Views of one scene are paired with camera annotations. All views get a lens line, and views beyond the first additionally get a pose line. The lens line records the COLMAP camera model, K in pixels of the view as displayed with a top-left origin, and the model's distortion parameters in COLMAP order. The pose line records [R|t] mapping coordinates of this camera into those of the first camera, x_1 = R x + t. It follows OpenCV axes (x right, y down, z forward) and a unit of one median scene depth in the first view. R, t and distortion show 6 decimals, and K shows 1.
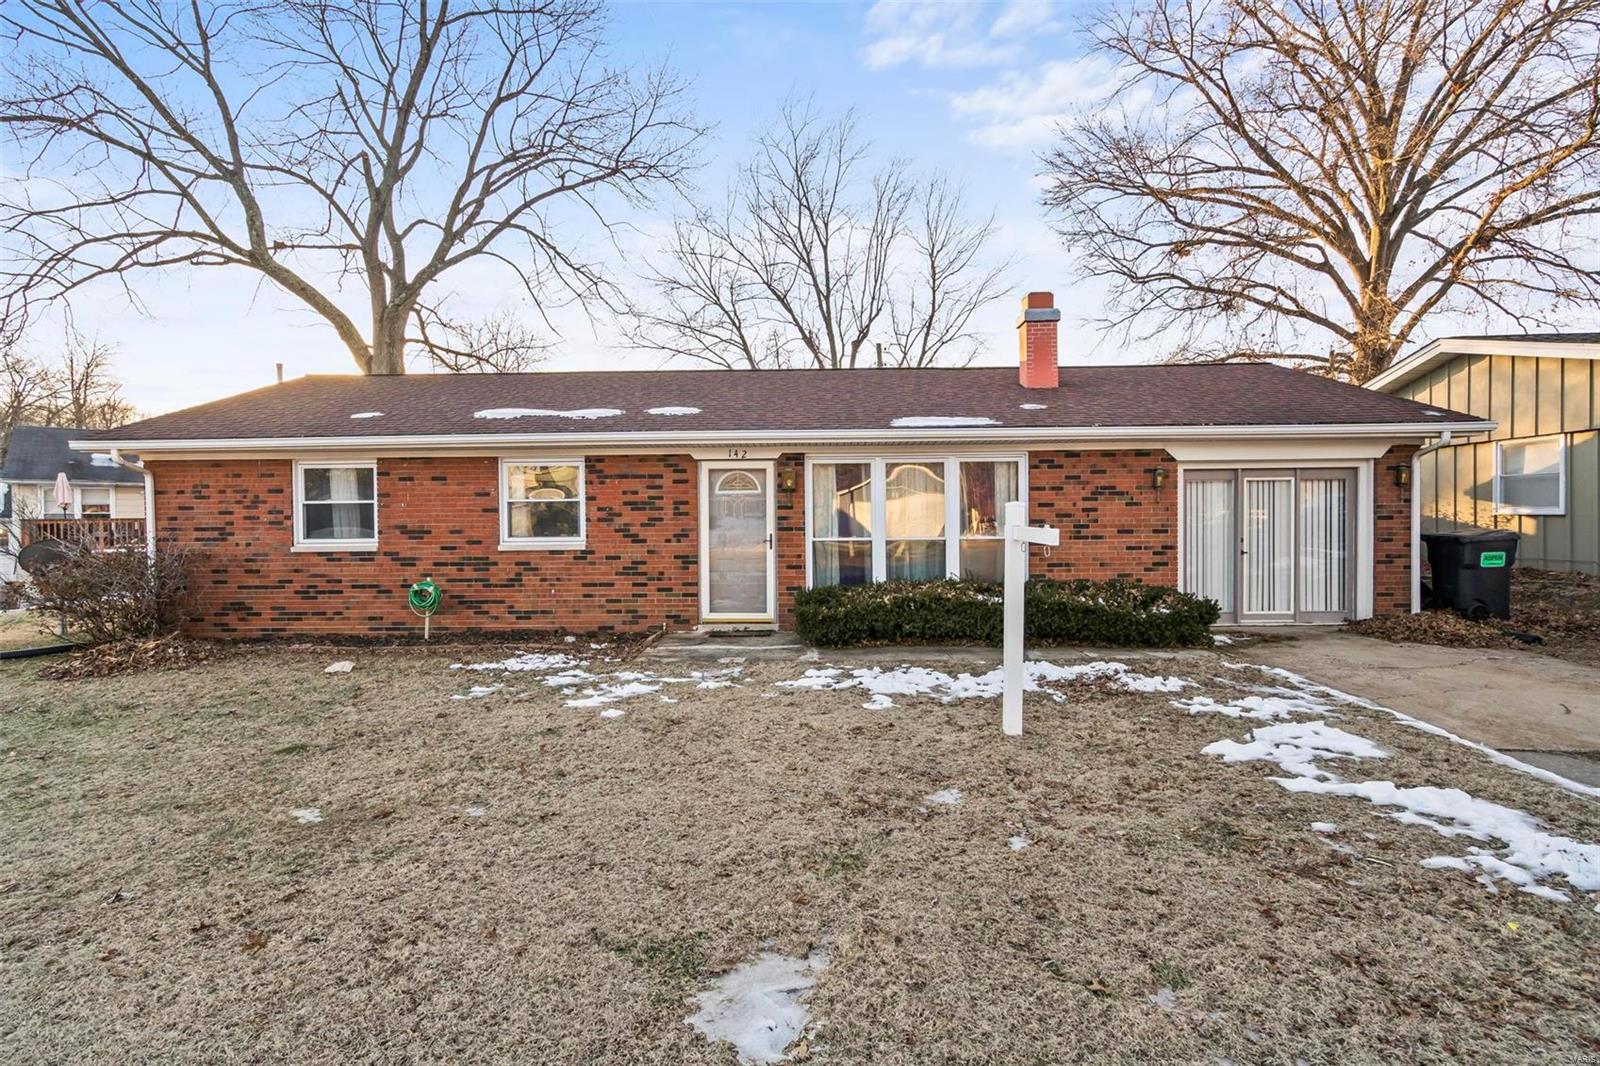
lens RADIAL K [[794.9, 0, 799.6], [0, 794.9, 523.0], [0, 0, 1]] dist [-0.003506, -0.000029]
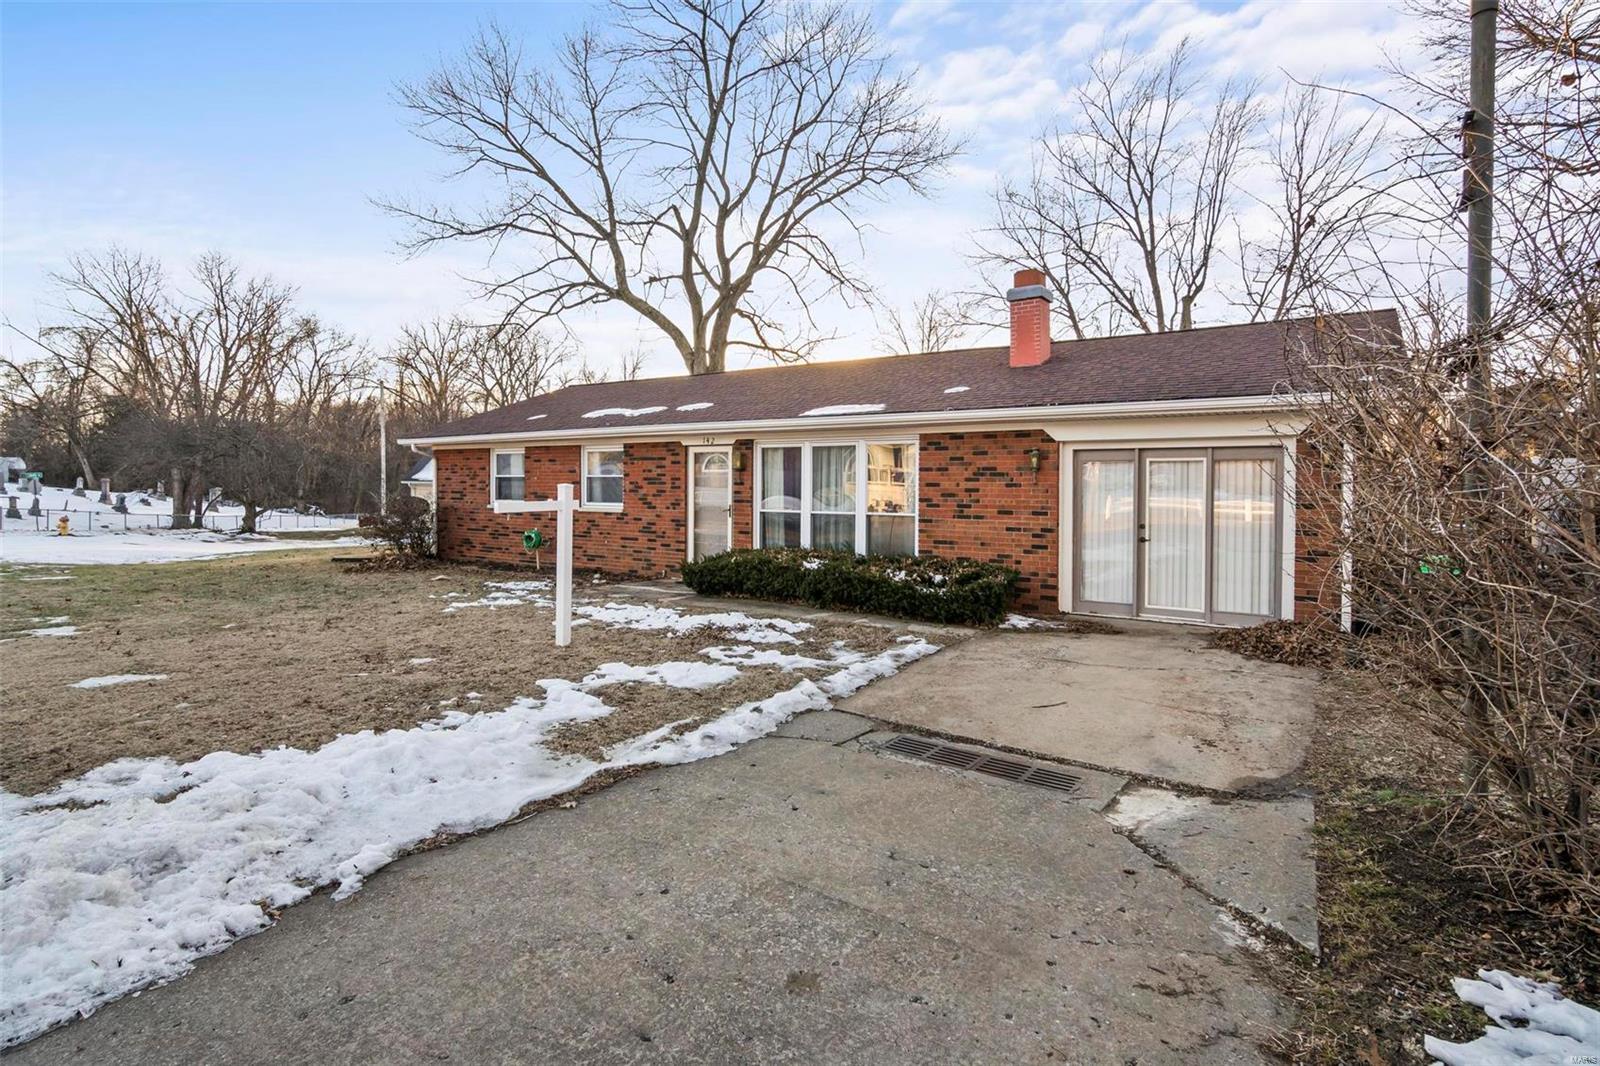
lens RADIAL K [[815.0, 0, 782.5], [0, 815.0, 482.4], [0, 0, 1]] dist [-0.001741, 0.000301]
pose [[0.833754, 0.013331, -0.551975, 0.724591], [-0.022048, 0.999715, -0.009159, -0.011417], [0.551696, 0.019806, 0.833810, -0.013669]]
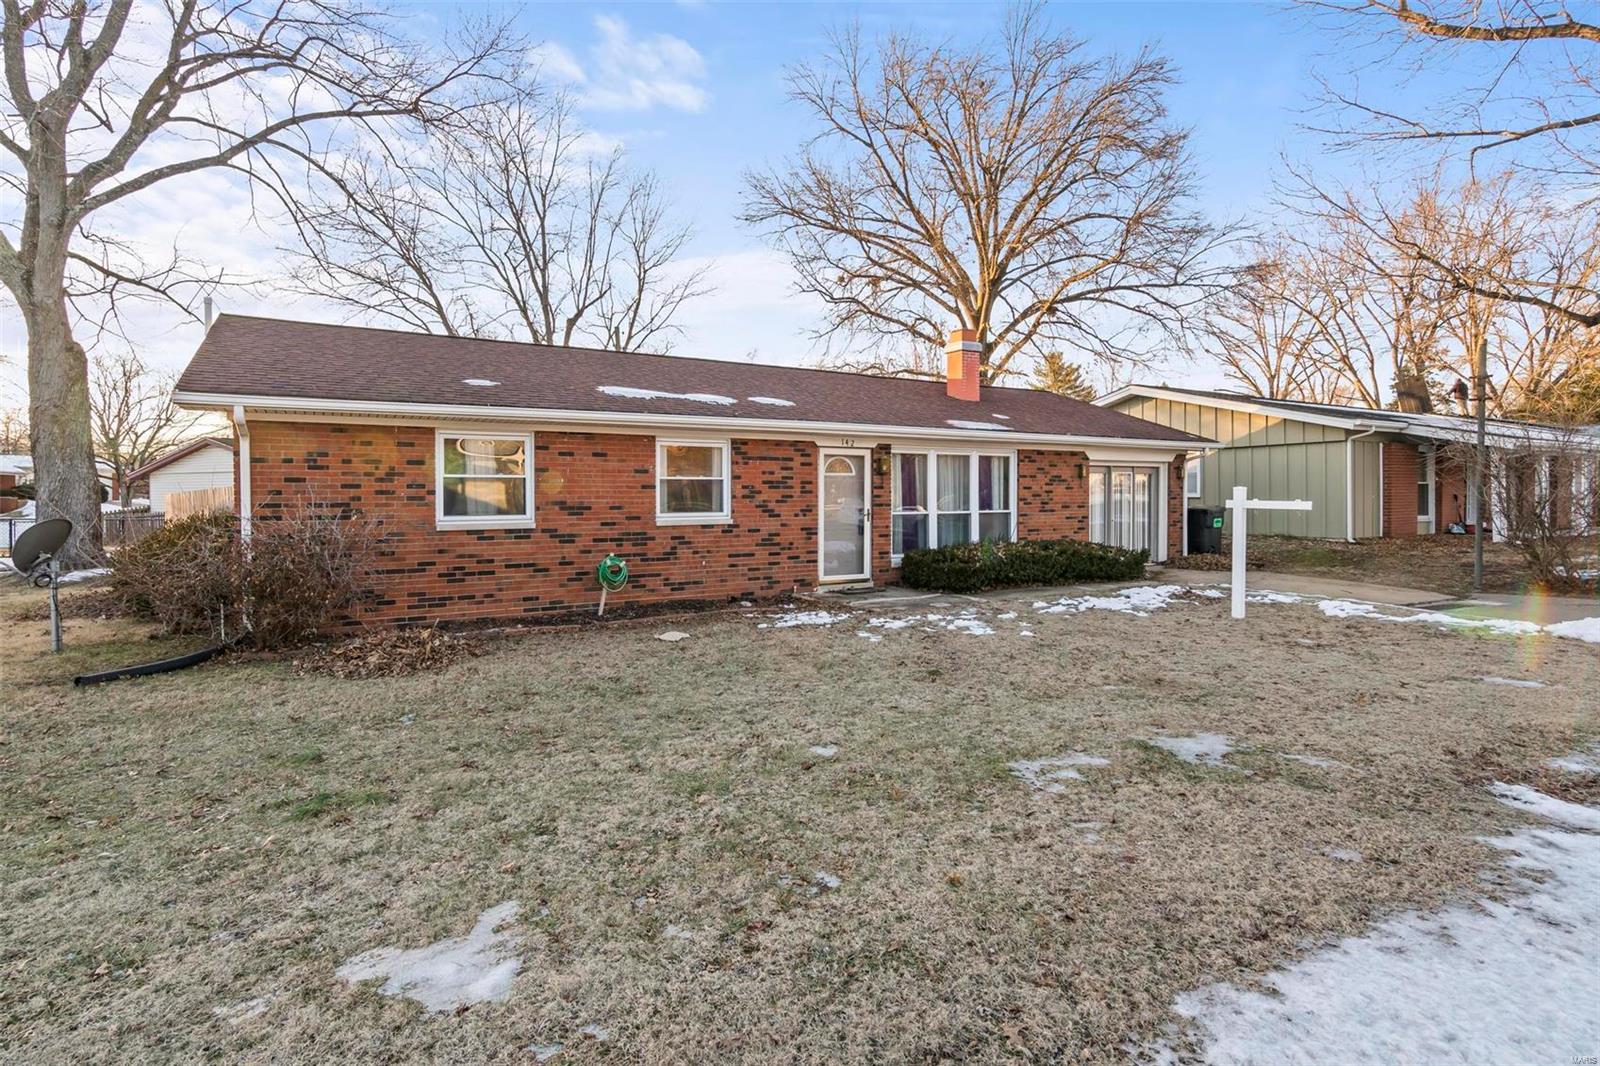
lens RADIAL K [[816.9, 0, 801.6], [0, 816.9, 490.5], [0, 0, 1]] dist [-0.001024, -0.000075]
pose [[0.839821, 0.009762, 0.542775, -0.799286], [0.000673, 0.999819, -0.019022, 0.008965], [-0.542862, 0.016341, 0.839663, -0.003522]]
